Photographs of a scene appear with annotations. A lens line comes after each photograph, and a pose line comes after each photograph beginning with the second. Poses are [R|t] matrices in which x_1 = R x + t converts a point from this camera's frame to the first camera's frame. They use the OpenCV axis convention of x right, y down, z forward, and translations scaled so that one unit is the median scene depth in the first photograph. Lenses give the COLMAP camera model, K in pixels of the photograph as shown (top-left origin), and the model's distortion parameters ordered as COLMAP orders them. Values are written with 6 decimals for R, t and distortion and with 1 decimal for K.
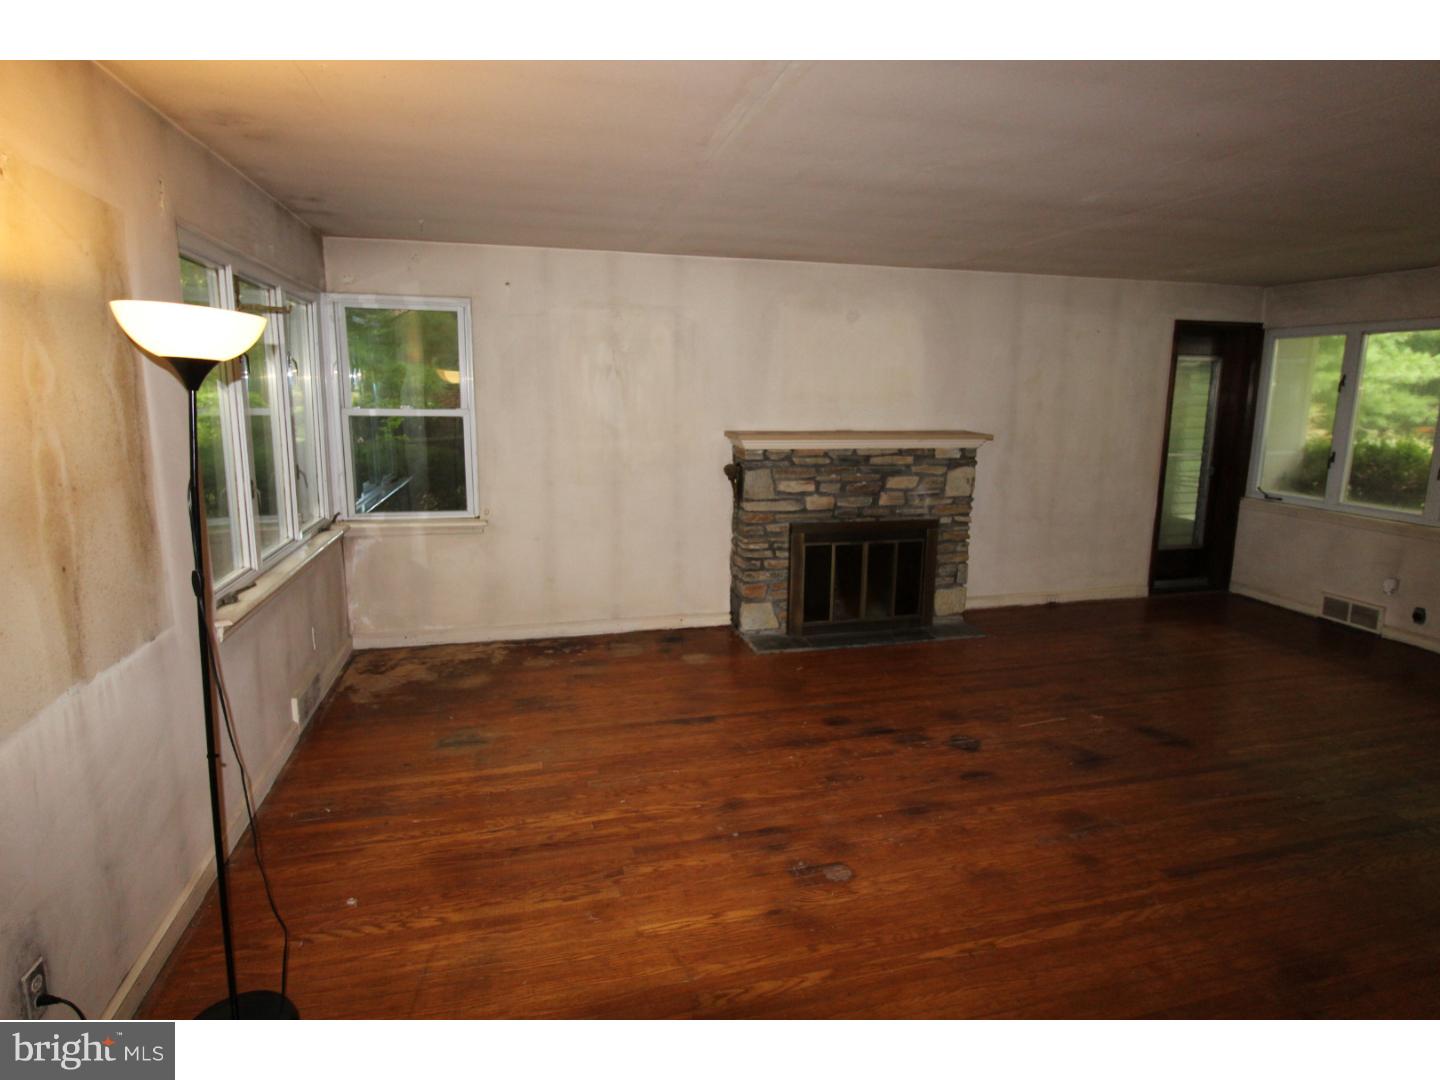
lens RADIAL K [[782.4, 0, 719.3], [0, 782.4, 535.9], [0, 0, 1]] dist [0.006033, -0.002025]
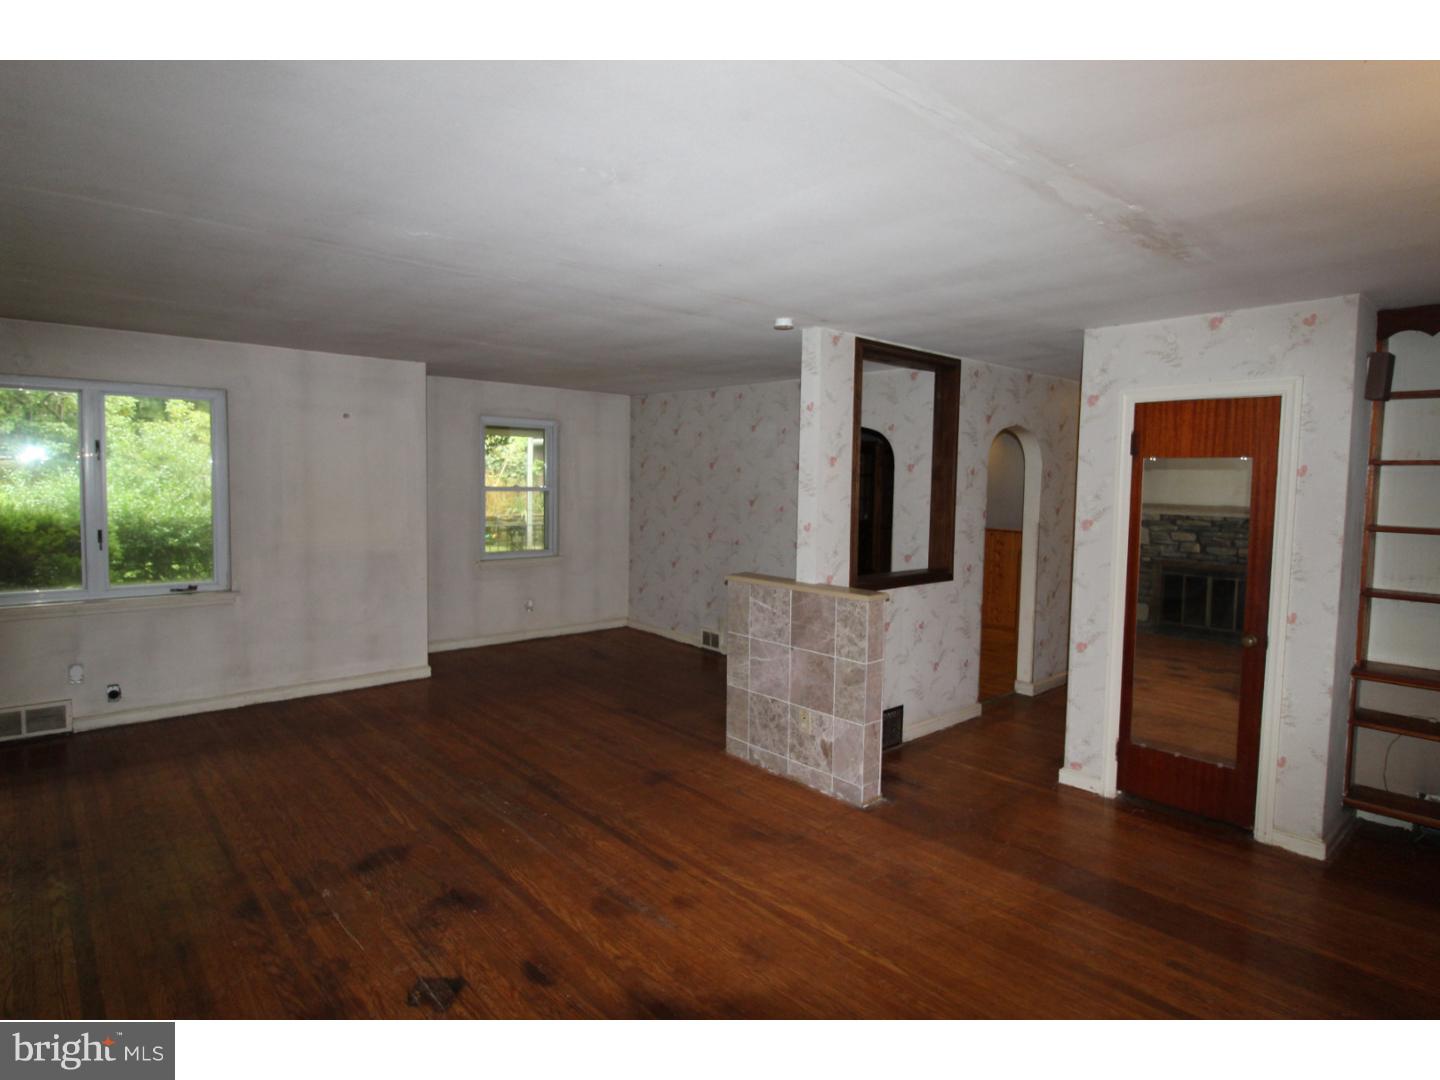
lens RADIAL K [[782.4, 0, 716.3], [0, 782.4, 534.2], [0, 0, 1]] dist [0.006033, -0.002025]
pose [[-0.453636, -0.088053, 0.886827, -0.356459], [0.137670, 0.976238, 0.167353, -0.197209], [-0.880489, 0.198006, -0.430734, 0.999537]]
